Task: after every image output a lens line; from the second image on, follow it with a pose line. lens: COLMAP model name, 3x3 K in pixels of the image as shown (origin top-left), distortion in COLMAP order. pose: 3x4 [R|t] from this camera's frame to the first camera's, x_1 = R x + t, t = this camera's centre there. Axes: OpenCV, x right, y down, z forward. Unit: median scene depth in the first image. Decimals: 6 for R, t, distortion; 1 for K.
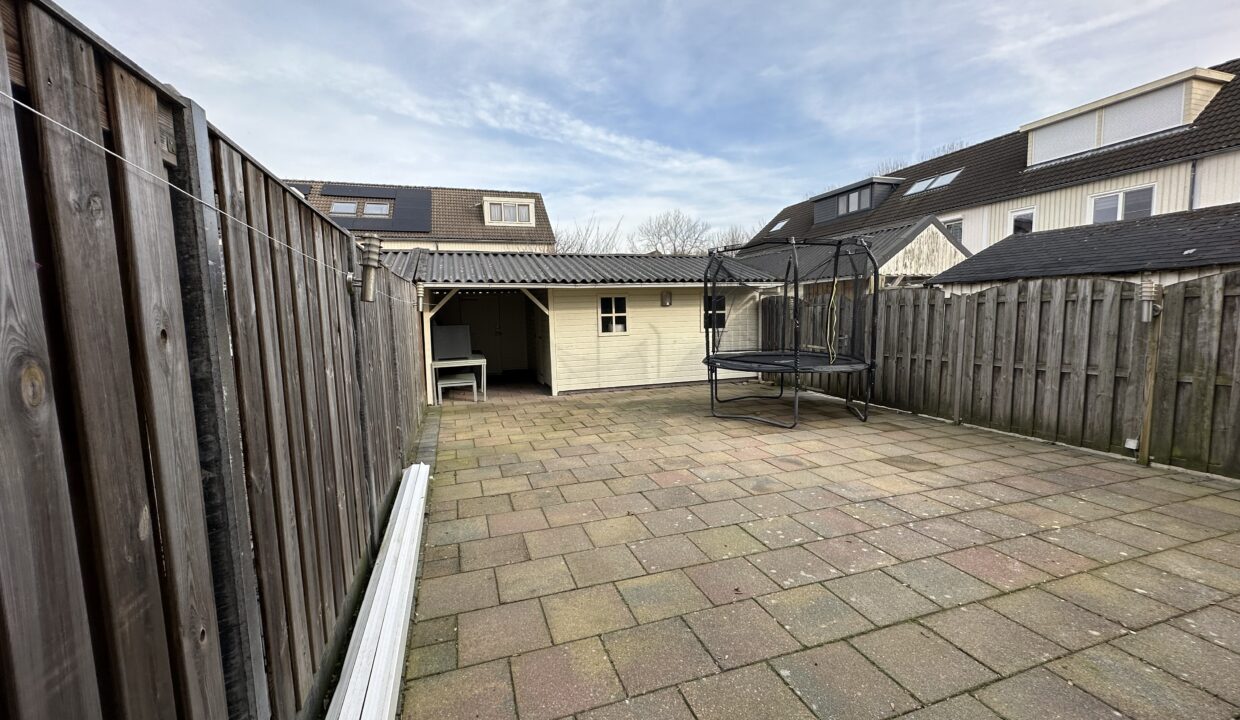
lens RADIAL K [[491.8, 0, 618.7], [0, 491.8, 364.0], [0, 0, 1]] dist [-0.000955, 0.000163]
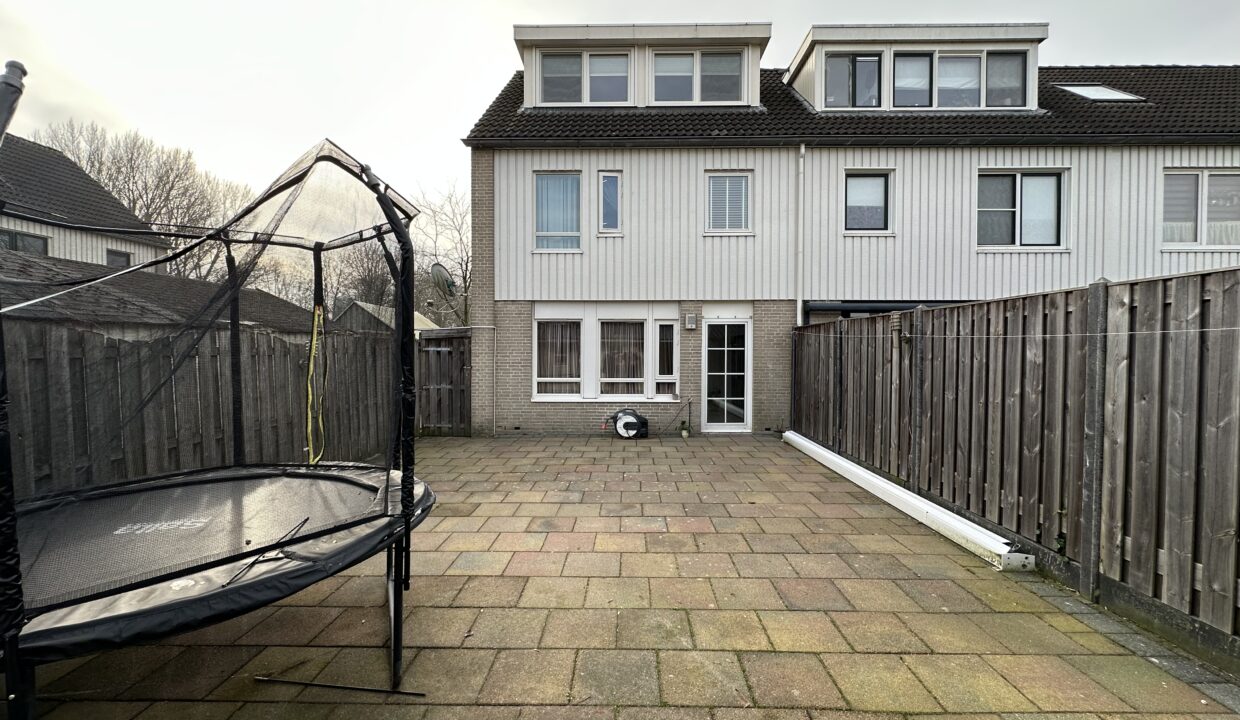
lens RADIAL K [[491.8, 0, 623.0], [0, 491.8, 363.6], [0, 0, 1]] dist [-0.000955, 0.000163]
pose [[-0.945892, 0.014017, 0.324177, -0.080249], [0.054346, 0.991798, 0.115688, -0.202023], [-0.319897, 0.127046, -0.938896, 1.828971]]
